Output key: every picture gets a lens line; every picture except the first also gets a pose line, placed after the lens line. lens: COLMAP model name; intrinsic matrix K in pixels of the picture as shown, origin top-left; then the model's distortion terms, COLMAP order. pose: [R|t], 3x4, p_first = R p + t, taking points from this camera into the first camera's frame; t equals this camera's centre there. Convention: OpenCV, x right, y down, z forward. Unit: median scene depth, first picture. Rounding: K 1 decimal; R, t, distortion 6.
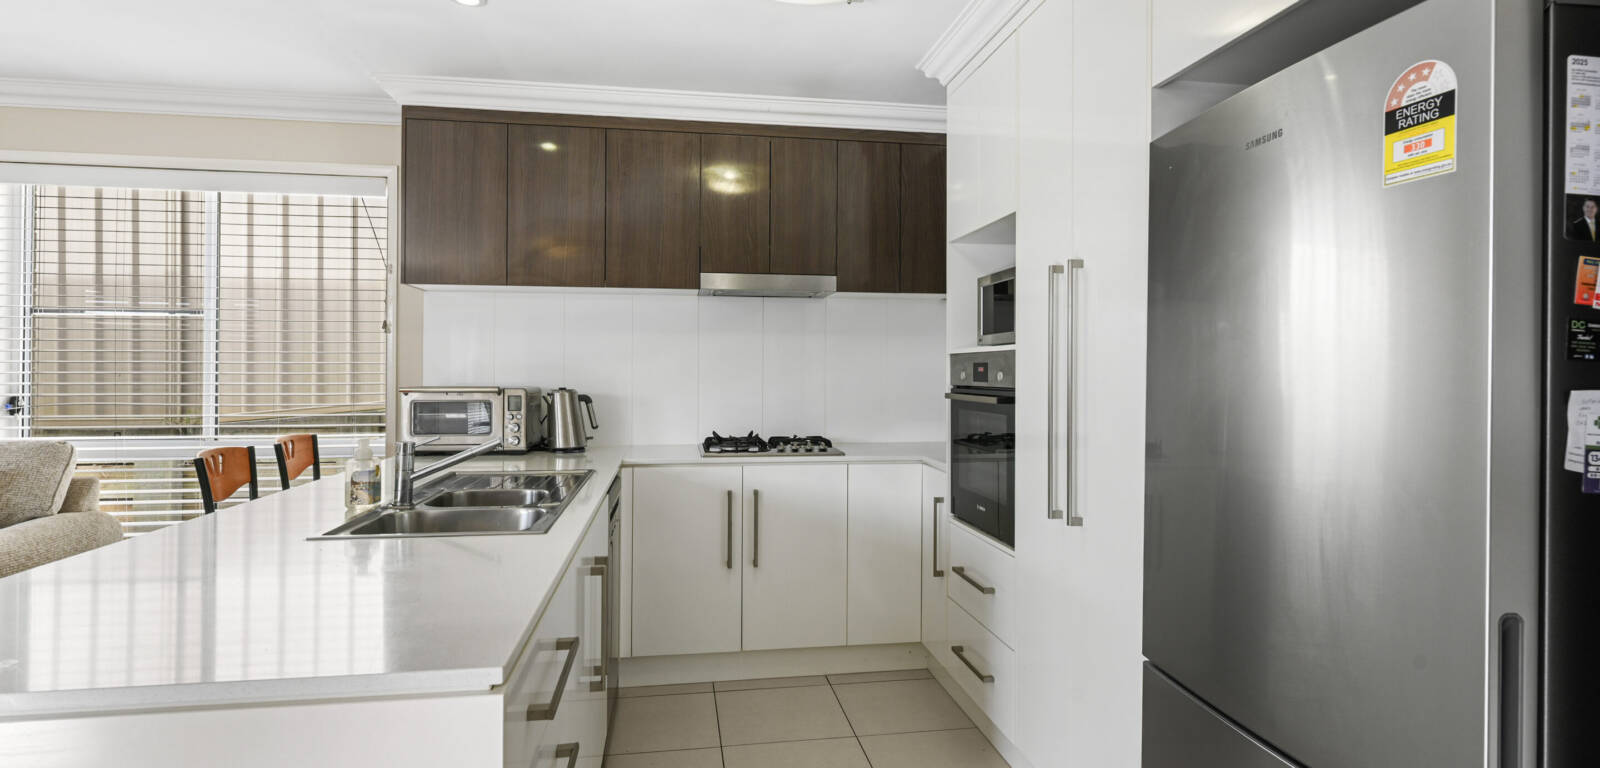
lens RADIAL K [[798.0, 0, 801.2], [0, 798.0, 366.6], [0, 0, 1]] dist [-0.000413, 0.000240]
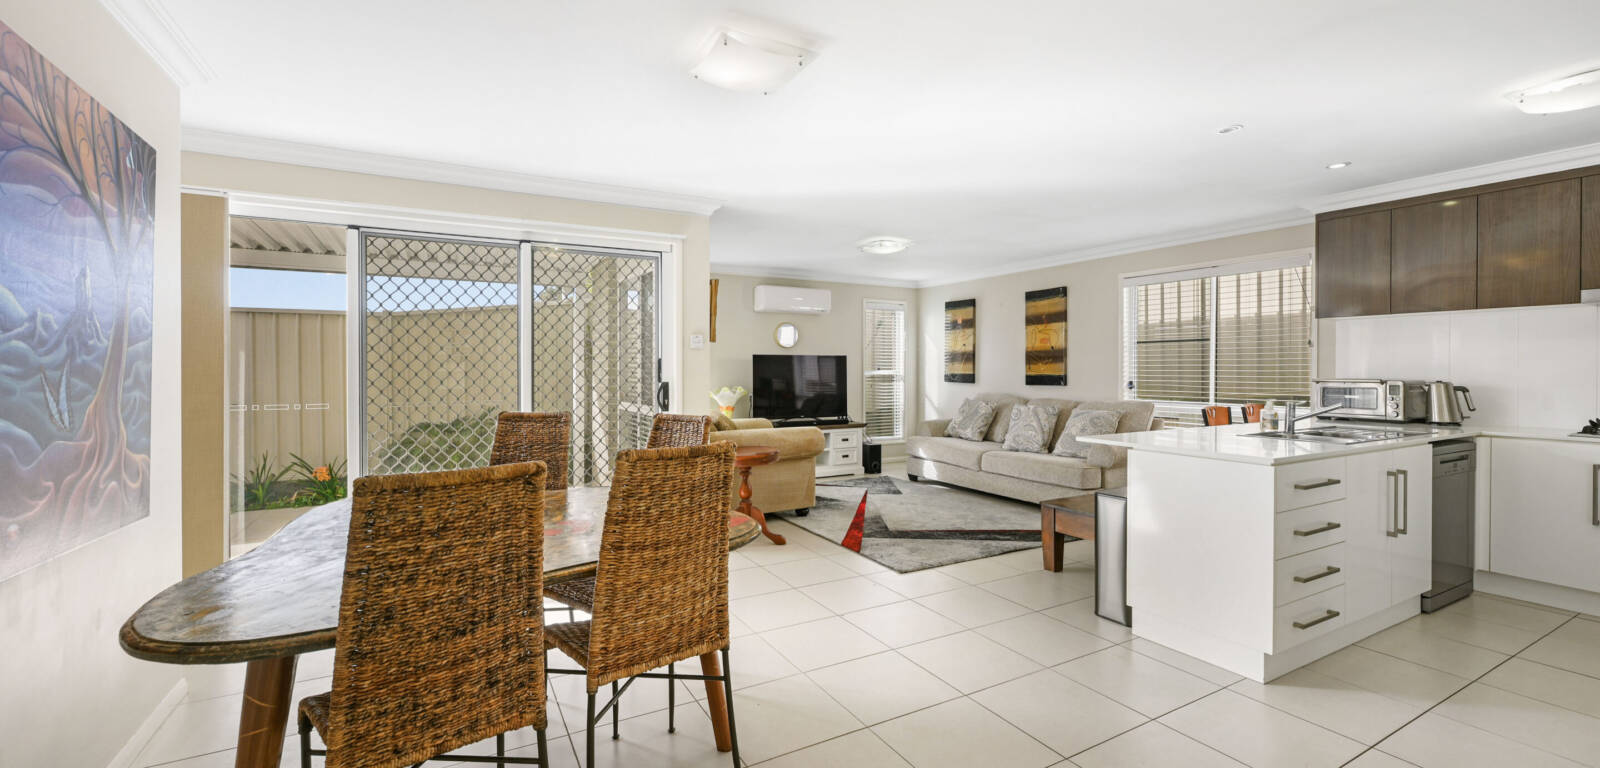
lens RADIAL K [[651.0, 0, 794.3], [0, 651.0, 366.6], [0, 0, 1]] dist [-0.001467, 0.000222]
pose [[0.330869, -0.005889, -0.943658, 0.433131], [0.006545, 0.999971, -0.003945, -0.002550], [0.943654, -0.004871, 0.330898, -0.505616]]
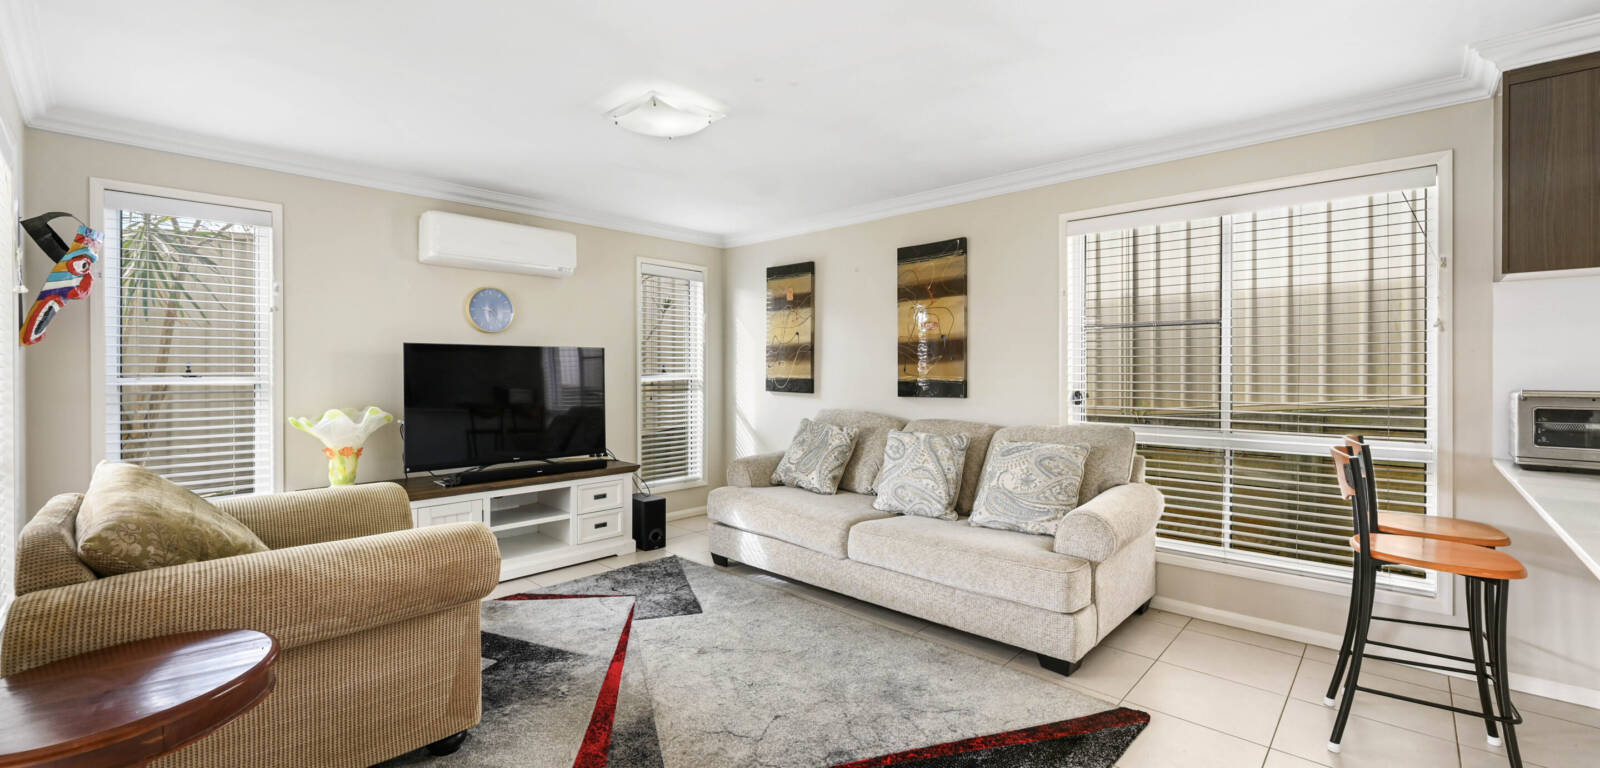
lens RADIAL K [[651.0, 0, 796.6], [0, 651.0, 372.1], [0, 0, 1]] dist [-0.001467, 0.000222]
pose [[0.606730, -0.001074, -0.794908, -0.390558], [0.006034, 0.999976, 0.003255, -0.001786], [0.794885, -0.006771, 0.606722, -0.061308]]
